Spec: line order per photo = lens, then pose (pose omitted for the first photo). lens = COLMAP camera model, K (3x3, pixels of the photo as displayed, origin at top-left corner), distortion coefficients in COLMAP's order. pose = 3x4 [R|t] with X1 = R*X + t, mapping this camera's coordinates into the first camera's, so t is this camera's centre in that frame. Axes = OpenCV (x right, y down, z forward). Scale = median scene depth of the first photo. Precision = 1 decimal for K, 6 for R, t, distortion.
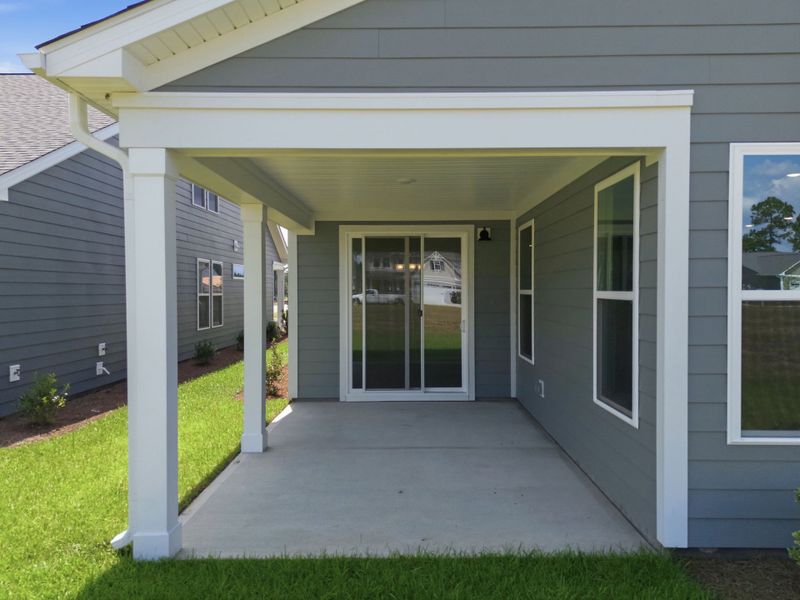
lens RADIAL K [[565.5, 0, 400.0], [0, 565.5, 300.0], [0, 0, 1]] dist [0.044470, 0.000210]
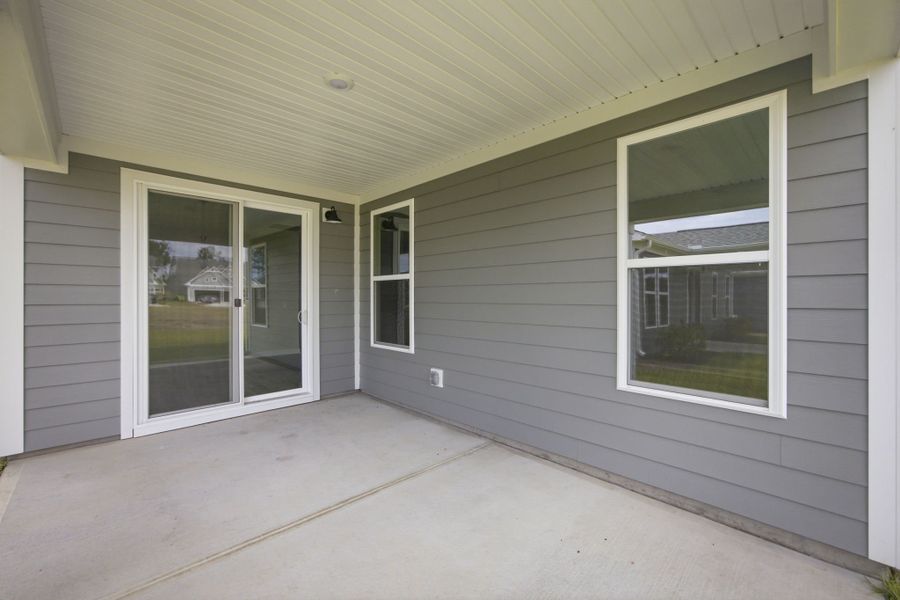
lens RADIAL K [[374.8, 0, 450.9], [0, 374.8, 297.0], [0, 0, 1]] dist [-0.020776, -0.000184]
pose [[0.712245, 0.001840, 0.701929, -0.140399], [0.010035, 0.999868, -0.012804, 0.026150], [-0.701860, 0.016164, 0.712132, 0.456285]]
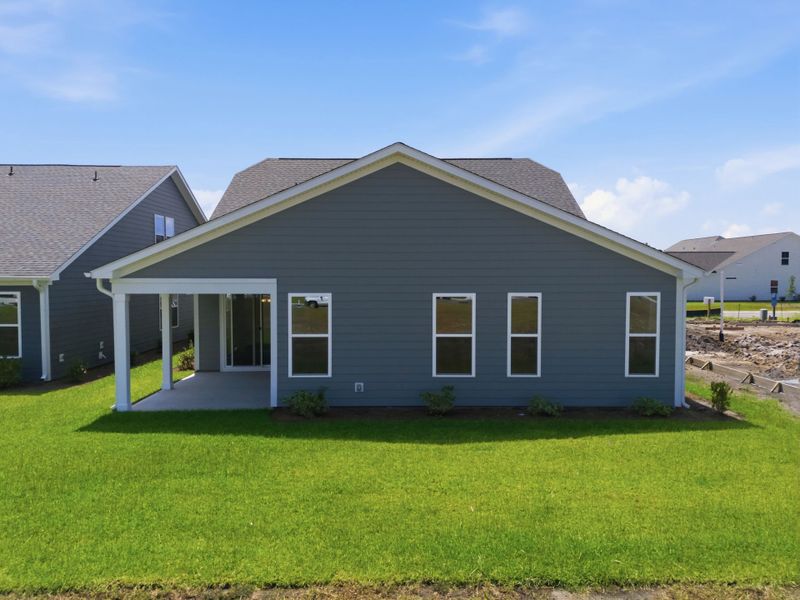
lens RADIAL K [[565.5, 0, 400.0], [0, 565.5, 300.0], [0, 0, 1]] dist [0.044470, 0.000210]
pose [[0.999903, 0.000492, 0.013923, 0.545598], [-0.000891, 0.999590, 0.028627, -0.148468], [-0.013903, -0.028636, 0.999493, -1.122837]]
